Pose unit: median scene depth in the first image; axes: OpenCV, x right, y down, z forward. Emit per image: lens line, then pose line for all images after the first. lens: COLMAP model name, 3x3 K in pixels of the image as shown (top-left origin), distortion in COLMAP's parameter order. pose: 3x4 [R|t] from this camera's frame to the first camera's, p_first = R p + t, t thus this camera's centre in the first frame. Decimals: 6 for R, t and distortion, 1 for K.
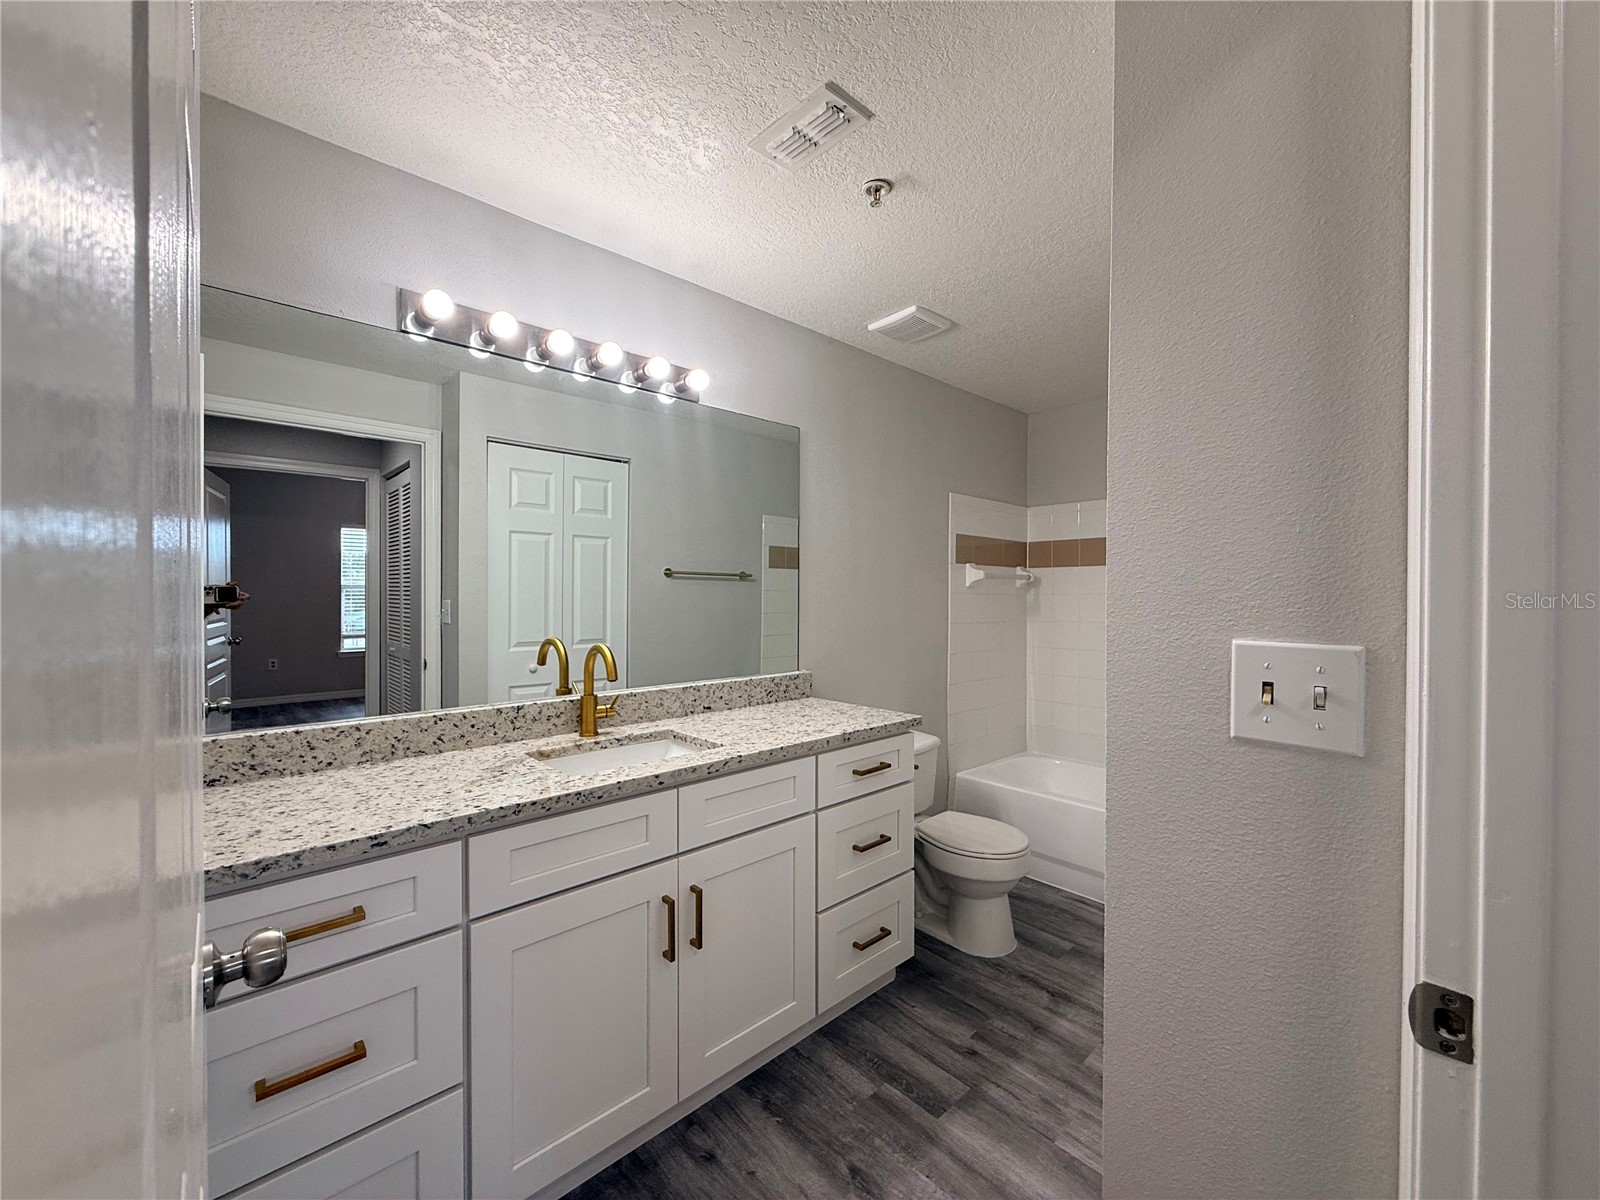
lens RADIAL K [[637.5, 0, 796.9], [0, 637.5, 598.3], [0, 0, 1]] dist [0.002081, -0.000827]
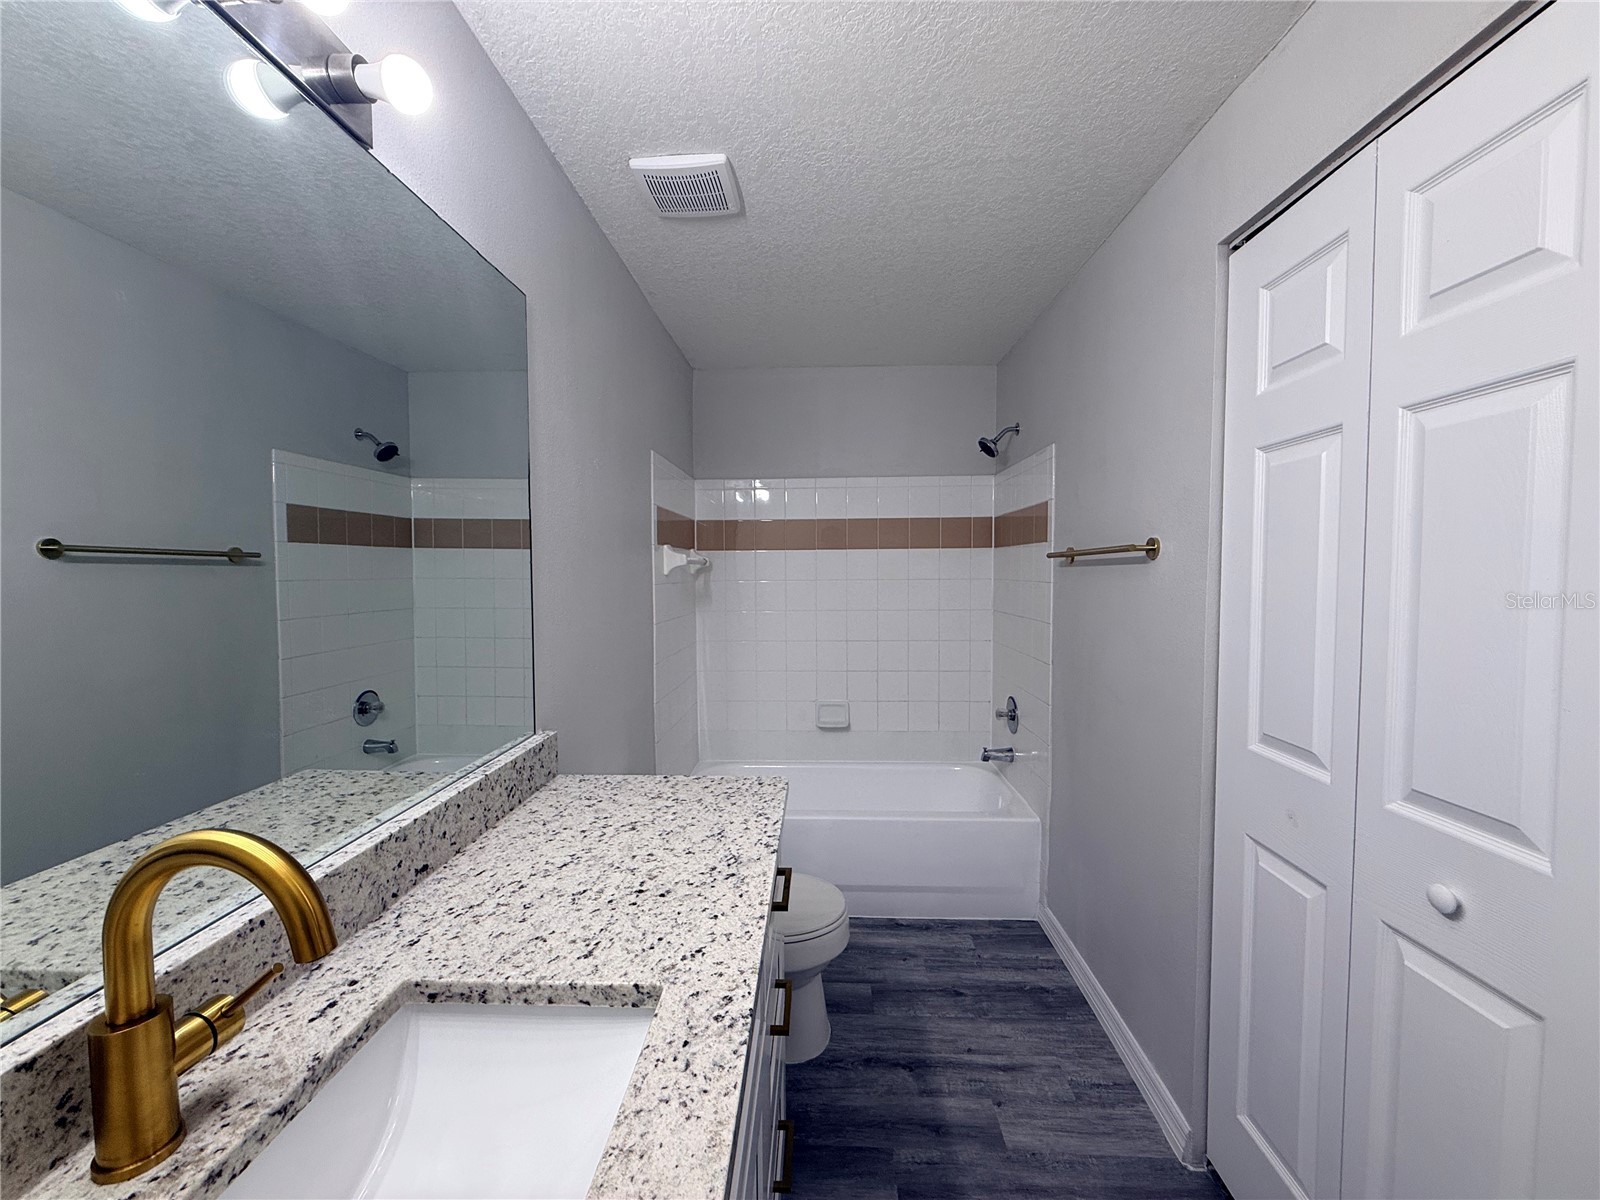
lens RADIAL K [[637.5, 0, 796.3], [0, 637.5, 600.7], [0, 0, 1]] dist [0.002081, -0.000827]
pose [[0.708708, -0.040441, 0.704342, -0.232635], [0.010217, 0.998839, 0.047071, -0.029592], [-0.705428, -0.026163, 0.708298, 0.451042]]
